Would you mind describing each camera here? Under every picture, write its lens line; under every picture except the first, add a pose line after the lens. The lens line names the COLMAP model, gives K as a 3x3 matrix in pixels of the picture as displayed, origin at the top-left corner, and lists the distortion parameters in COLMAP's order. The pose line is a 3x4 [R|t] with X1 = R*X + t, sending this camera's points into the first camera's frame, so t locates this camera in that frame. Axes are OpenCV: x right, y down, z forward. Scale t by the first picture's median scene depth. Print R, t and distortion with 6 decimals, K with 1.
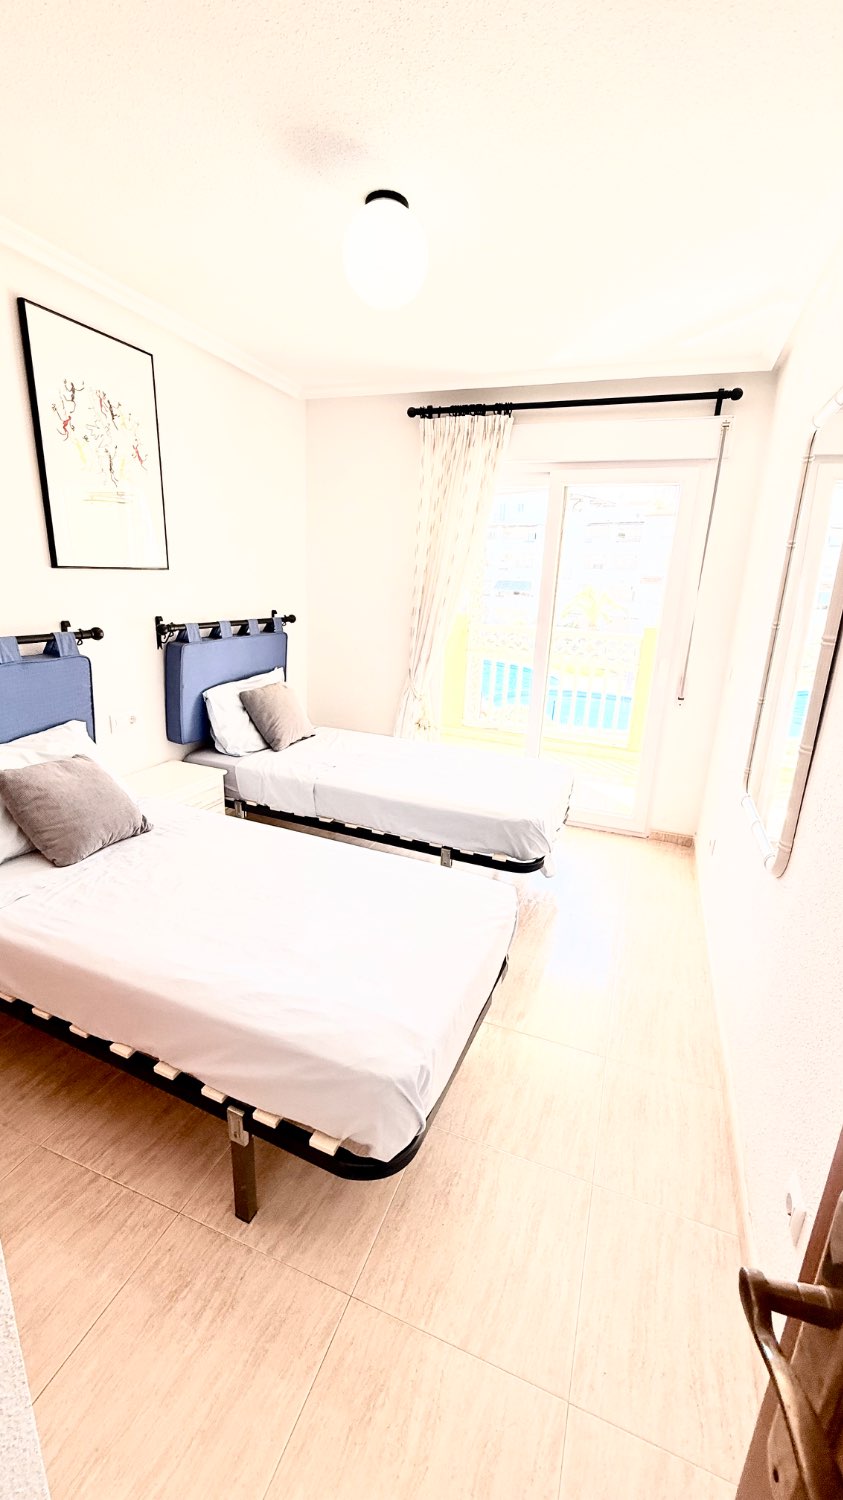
lens RADIAL K [[598.2, 0, 422.7], [0, 598.2, 746.3], [0, 0, 1]] dist [0.000493, -0.000260]
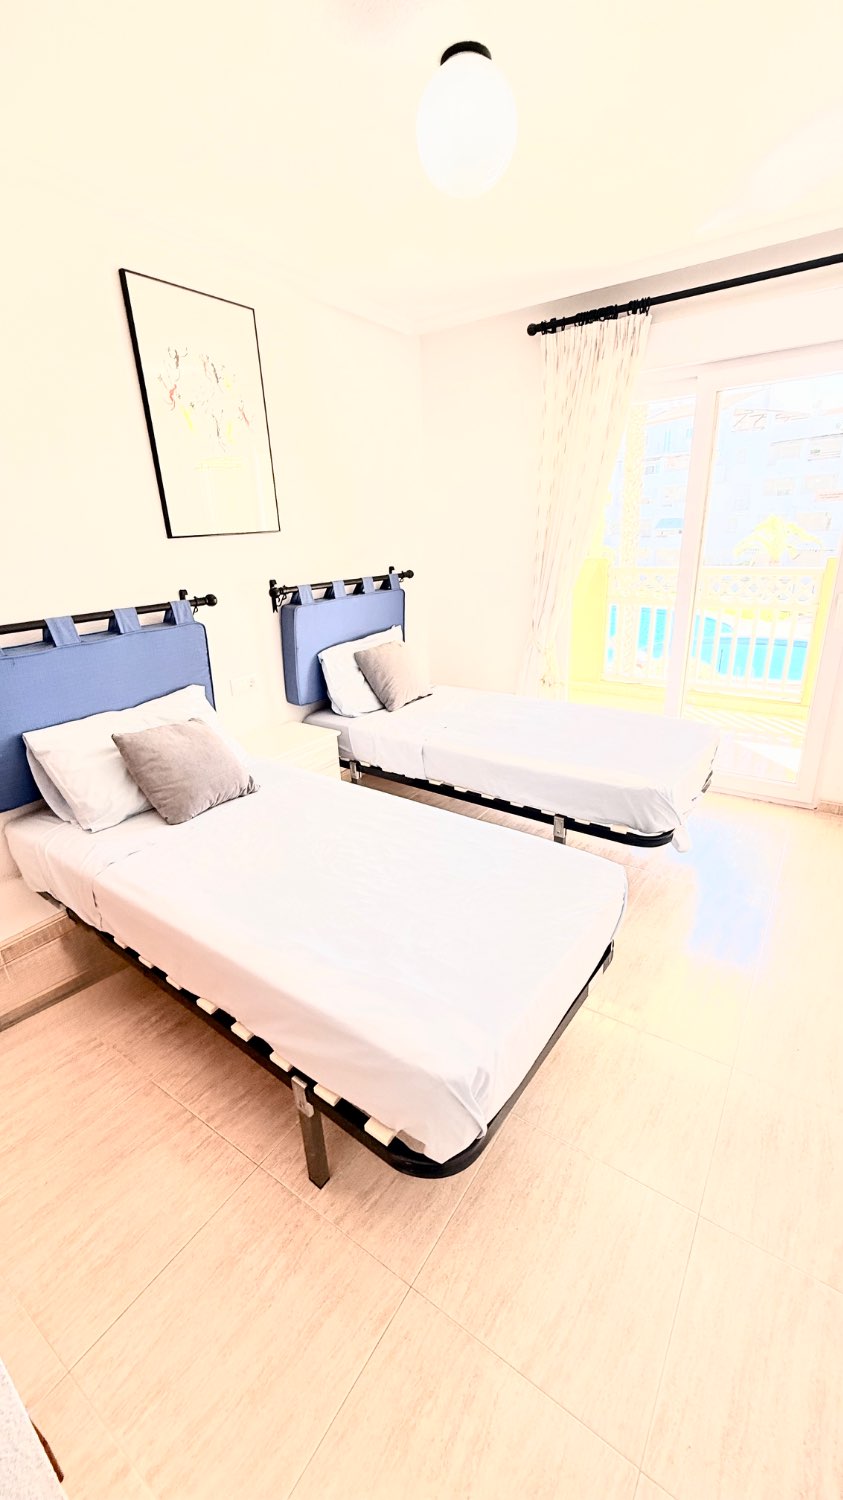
lens RADIAL K [[598.2, 0, 421.6], [0, 598.2, 746.7], [0, 0, 1]] dist [0.000493, -0.000260]
pose [[0.968800, 0.004856, -0.247794, 0.067931], [0.013279, 0.997355, 0.071460, -0.005023], [0.247486, -0.072521, 0.966174, 0.075154]]
